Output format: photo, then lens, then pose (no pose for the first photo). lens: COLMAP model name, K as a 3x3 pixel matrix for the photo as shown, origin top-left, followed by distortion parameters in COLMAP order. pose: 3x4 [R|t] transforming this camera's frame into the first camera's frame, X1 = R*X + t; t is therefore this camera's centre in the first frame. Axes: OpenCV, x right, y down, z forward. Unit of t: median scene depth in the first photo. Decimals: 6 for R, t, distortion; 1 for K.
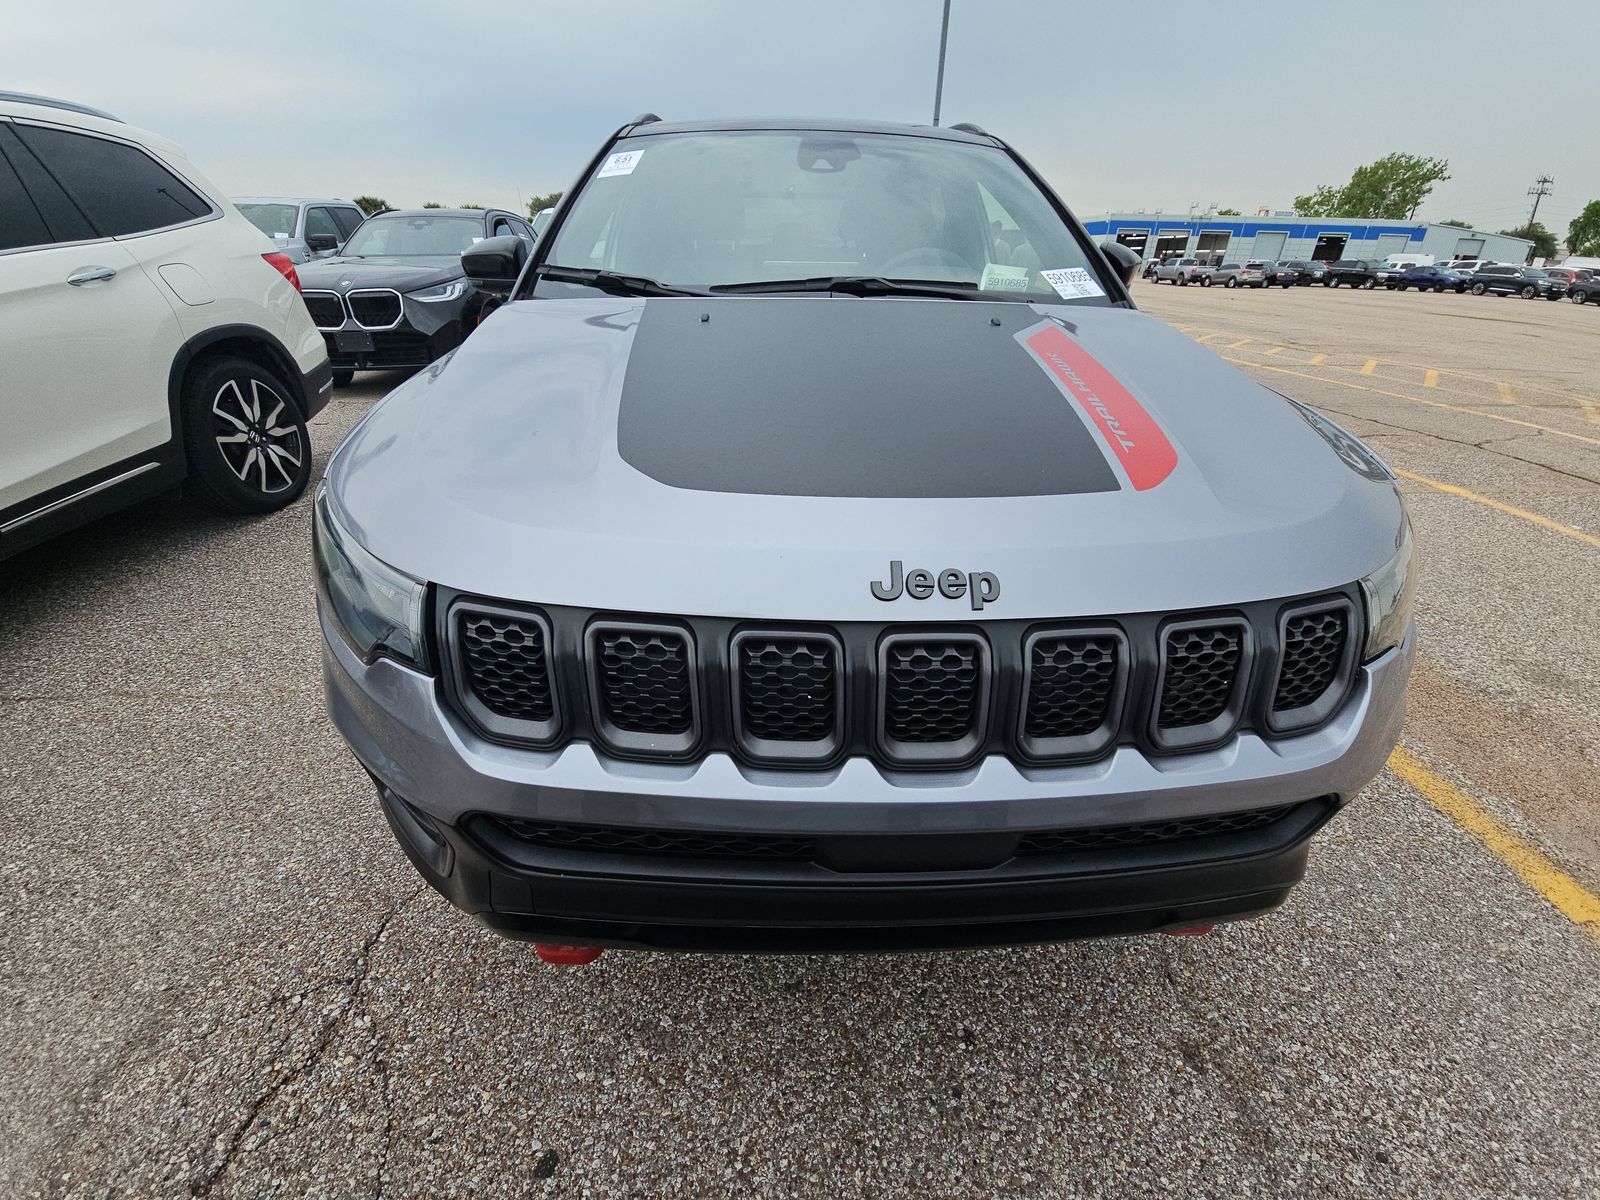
lens RADIAL K [[655.6, 0, 800.3], [0, 655.6, 608.6], [0, 0, 1]] dist [-0.003434, -0.000875]
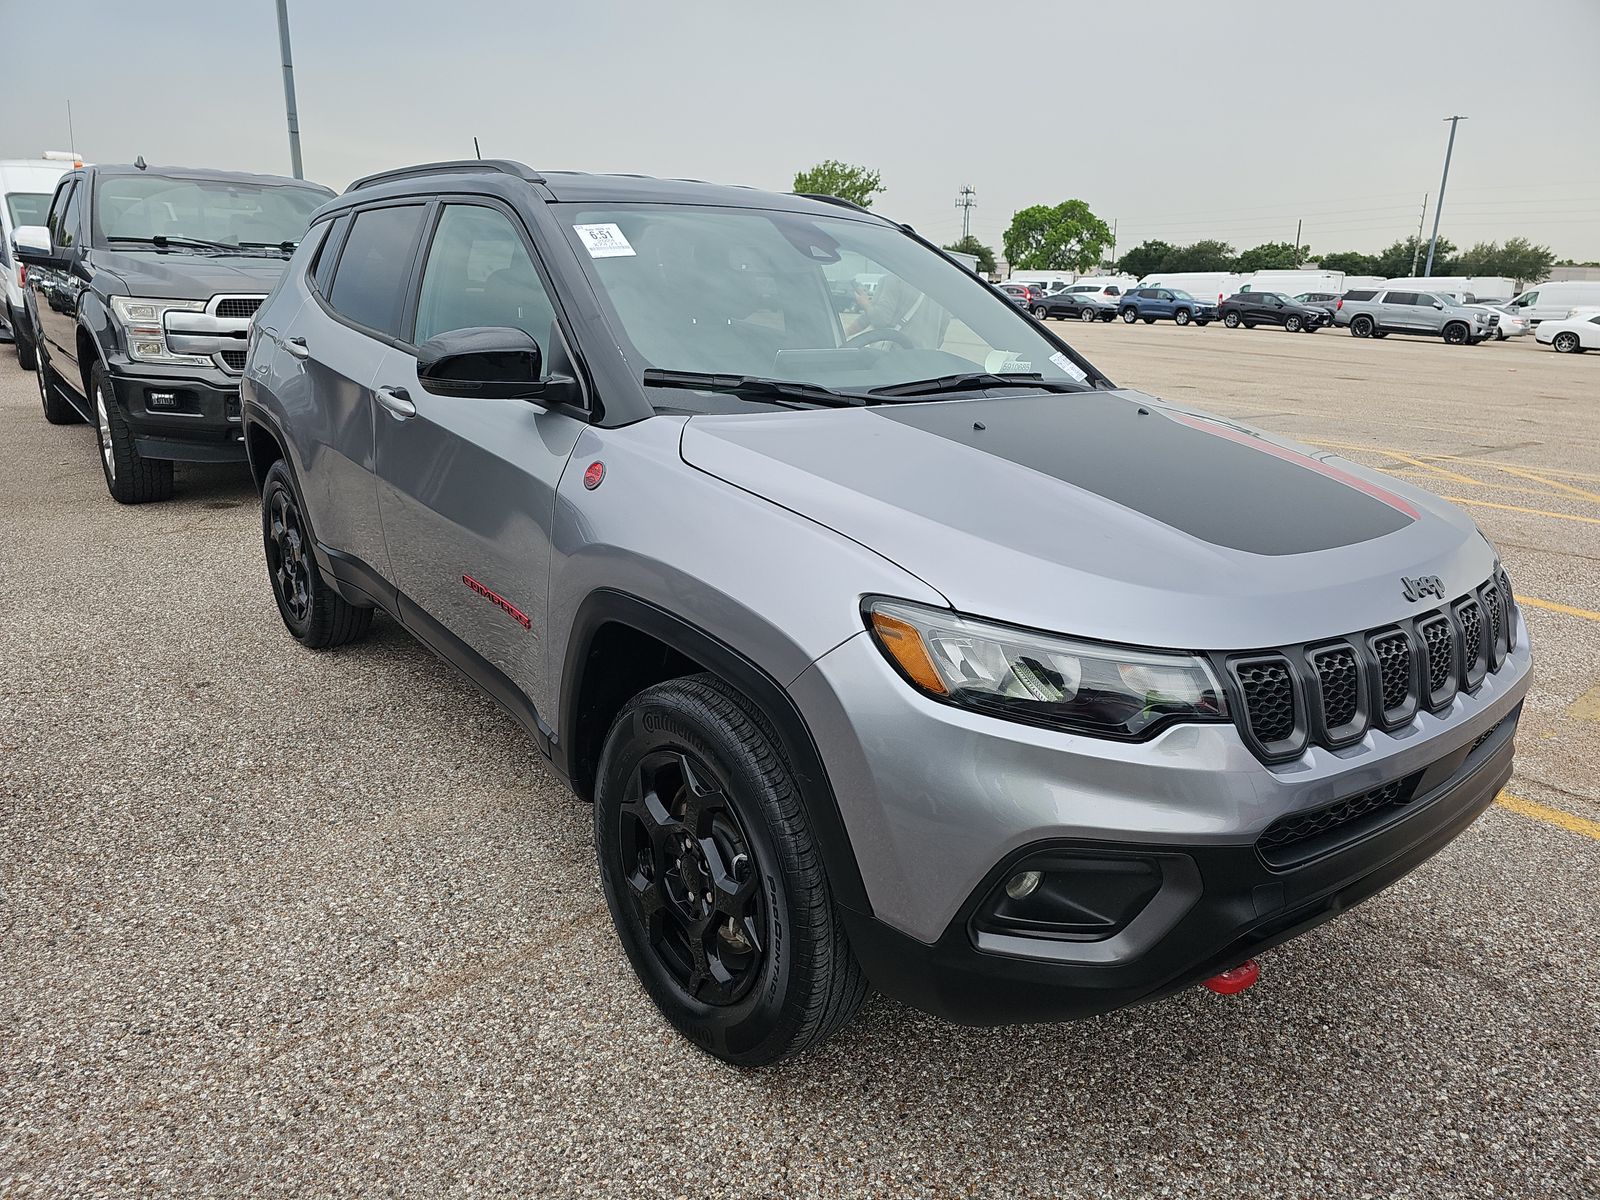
lens RADIAL K [[1056.5, 0, 796.2], [0, 1056.5, 598.4], [0, 0, 1]] dist [-0.011855, -0.006288]
pose [[0.812555, -0.161668, 0.560016, -1.443189], [0.263011, 0.959090, -0.104742, -0.084441], [-0.520173, 0.232399, 0.821834, -0.176458]]
